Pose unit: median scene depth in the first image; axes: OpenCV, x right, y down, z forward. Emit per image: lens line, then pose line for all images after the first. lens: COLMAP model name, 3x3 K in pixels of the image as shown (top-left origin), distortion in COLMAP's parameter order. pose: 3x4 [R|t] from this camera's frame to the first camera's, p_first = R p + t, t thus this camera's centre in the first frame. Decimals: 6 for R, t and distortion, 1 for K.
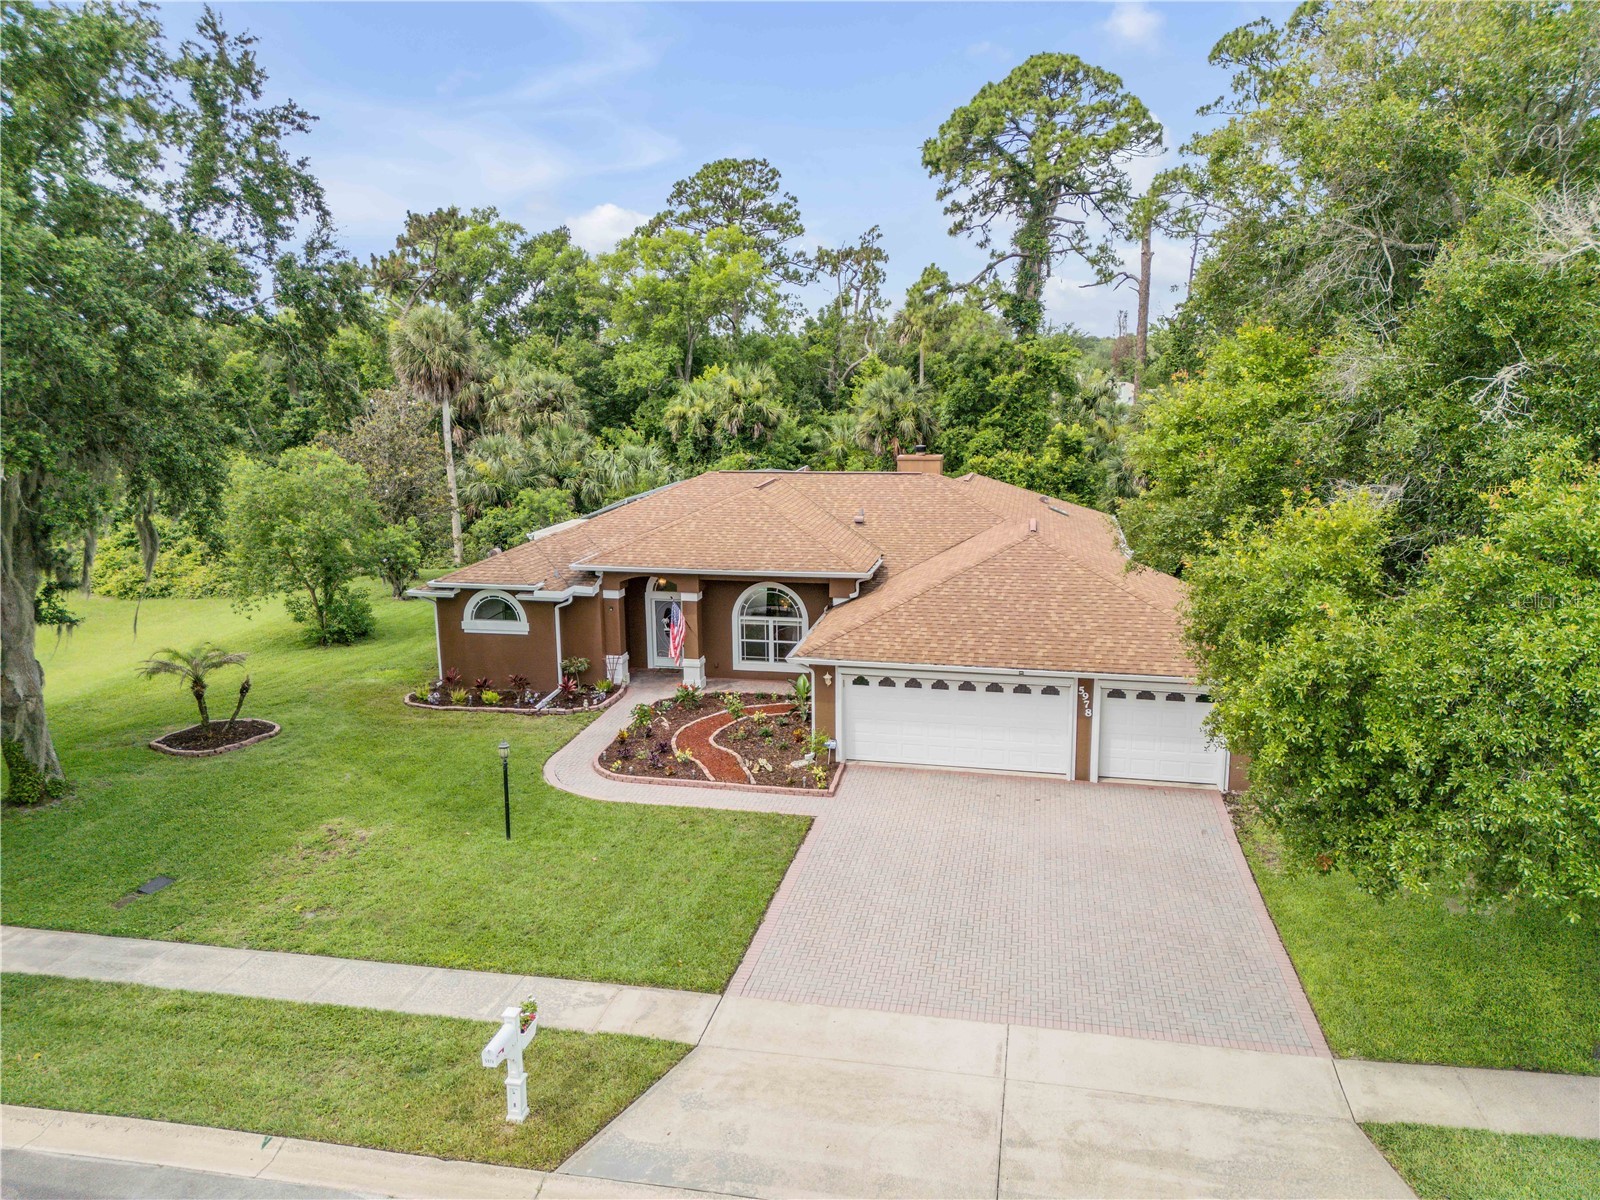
lens RADIAL K [[1122.5, 0, 800.0], [0, 1122.5, 600.0], [0, 0, 1]] dist [0.087484, -0.092328]
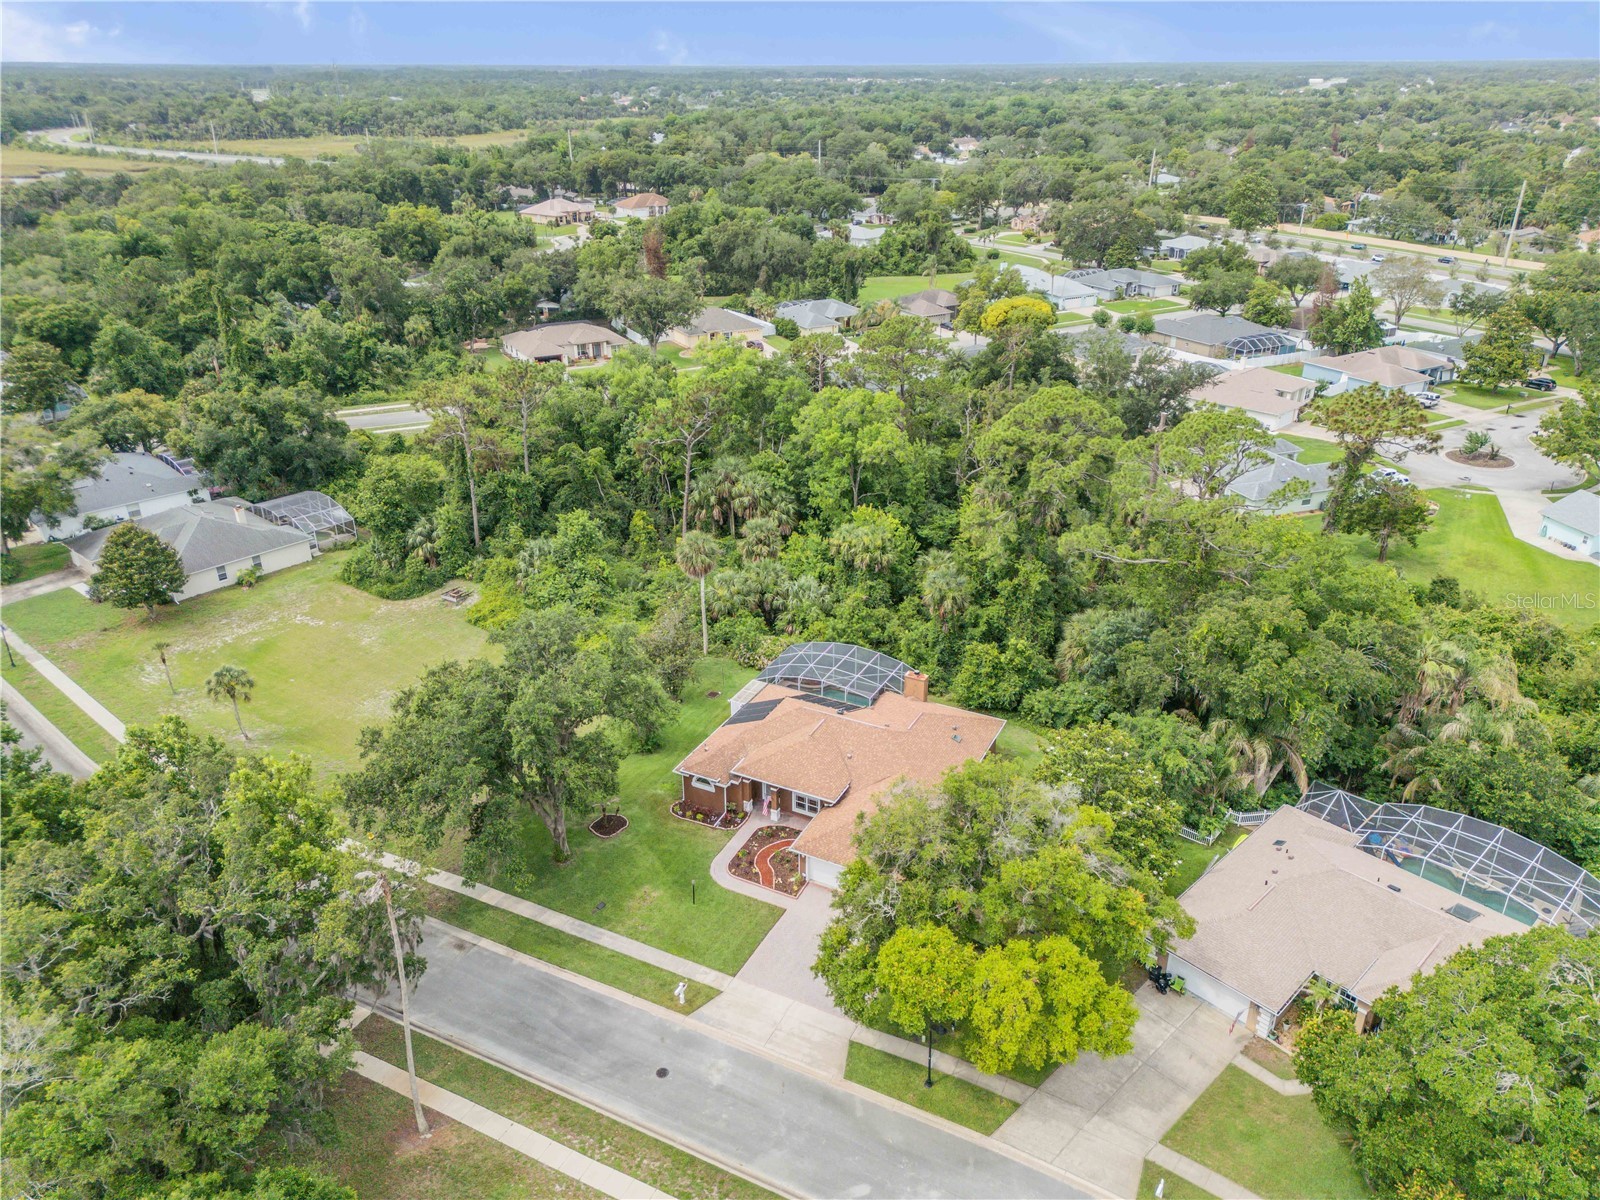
lens RADIAL K [[1122.5, 0, 800.0], [0, 1122.5, 600.0], [0, 0, 1]] dist [0.087484, -0.092328]
pose [[0.967330, 0.115892, -0.225483, 0.488919], [-0.060187, 0.968952, 0.239810, -1.038779], [0.246274, -0.218404, 0.944271, -1.325189]]
